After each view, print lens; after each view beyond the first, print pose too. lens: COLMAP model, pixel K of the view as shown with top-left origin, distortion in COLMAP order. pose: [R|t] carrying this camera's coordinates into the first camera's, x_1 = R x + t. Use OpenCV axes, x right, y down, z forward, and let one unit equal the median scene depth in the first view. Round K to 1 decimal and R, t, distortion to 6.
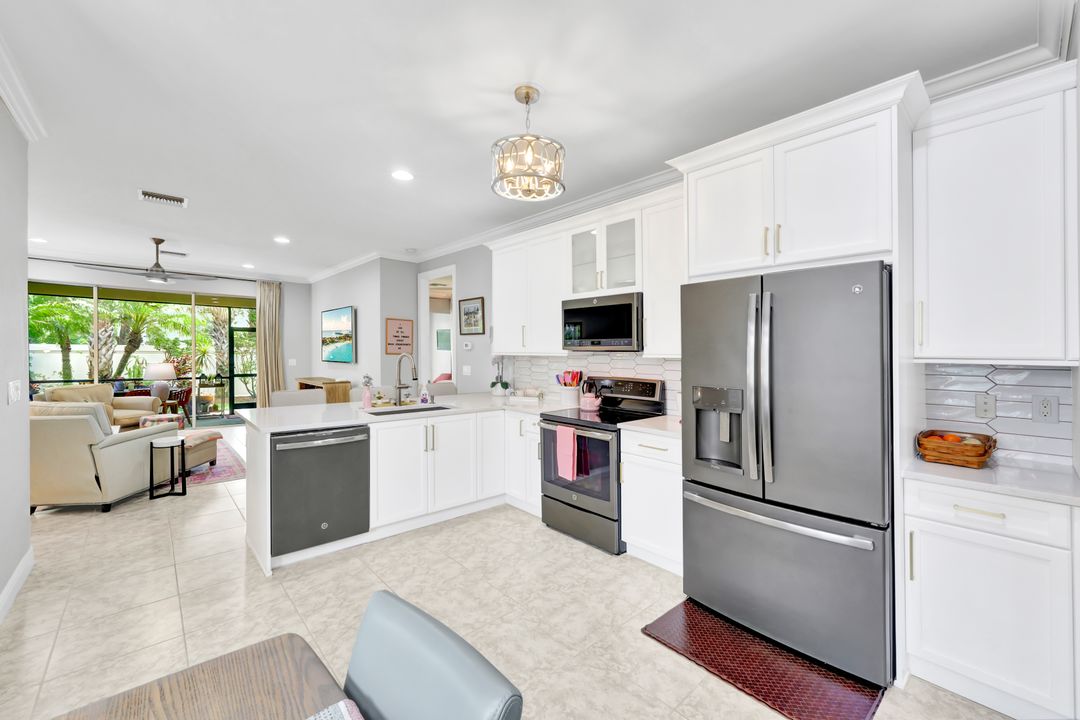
lens RADIAL K [[431.7, 0, 524.9], [0, 431.7, 355.7], [0, 0, 1]] dist [-0.002166, 0.000094]
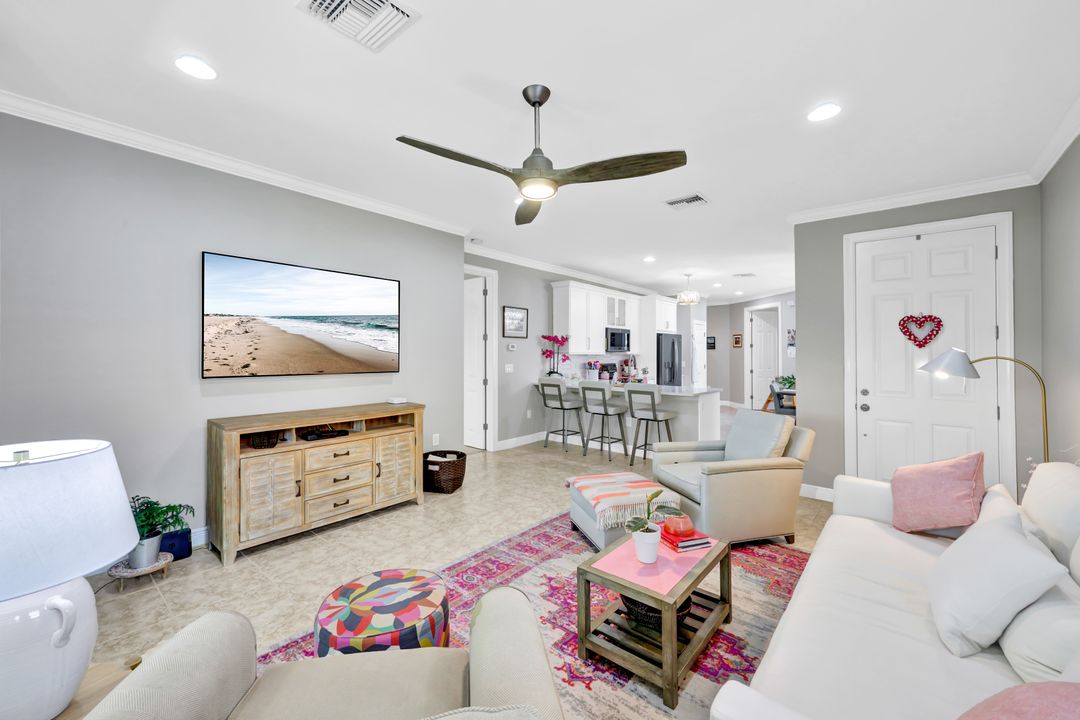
lens RADIAL K [[431.7, 0, 536.3], [0, 431.7, 365.0], [0, 0, 1]] dist [-0.002166, 0.000094]
pose [[-0.139465, -0.039241, 0.989449, -2.092750], [-0.000825, 0.999219, 0.039512, -0.032699], [-0.990227, 0.004694, -0.139389, 1.776116]]
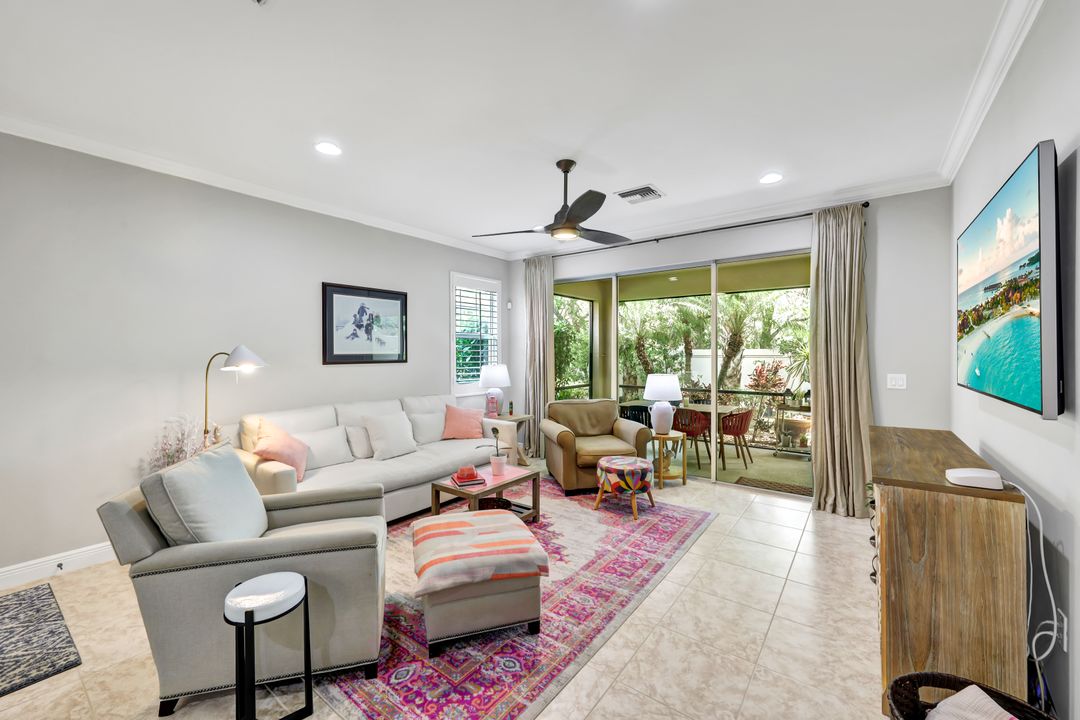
lens RADIAL K [[431.7, 0, 548.7], [0, 431.7, 356.3], [0, 0, 1]] dist [-0.002166, 0.000094]
pose [[0.220465, -0.004929, -0.975382, -0.489956], [-0.002672, 0.999980, -0.005658, -0.013108], [0.975391, 0.003853, 0.220447, 1.426807]]
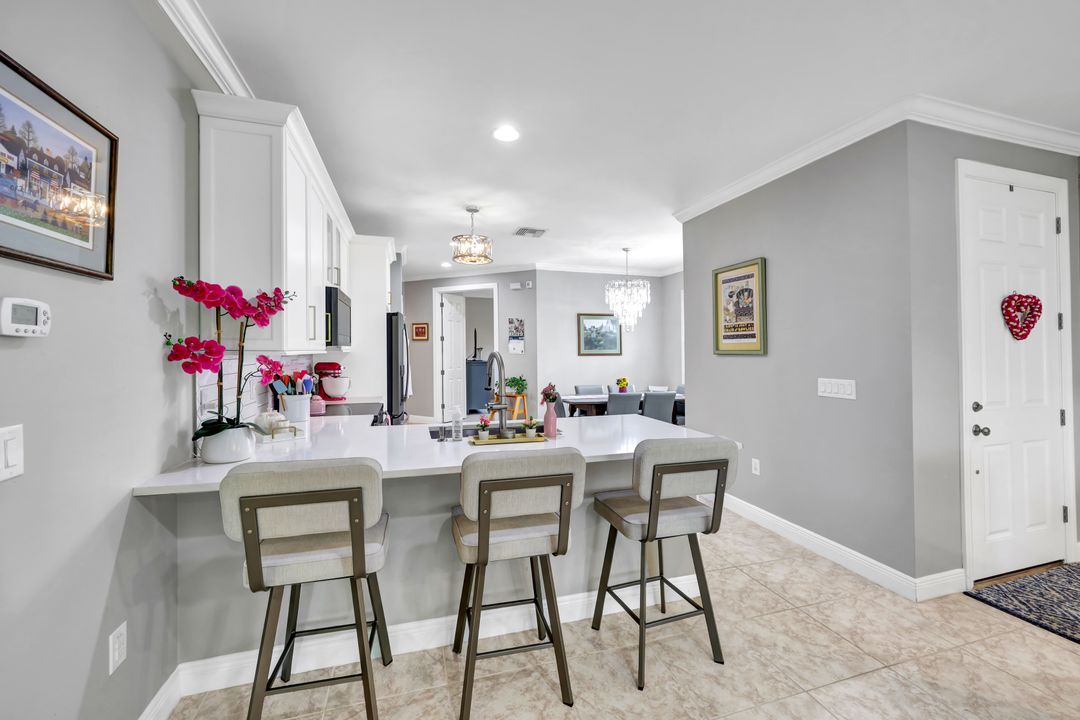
lens RADIAL K [[431.7, 0, 539.7], [0, 431.7, 344.7], [0, 0, 1]] dist [-0.002166, 0.000094]
pose [[-0.913691, -0.005539, 0.406371, -0.670226], [-0.005908, 0.999982, 0.000346, -0.019845], [-0.406366, -0.002085, -0.913708, 1.744764]]
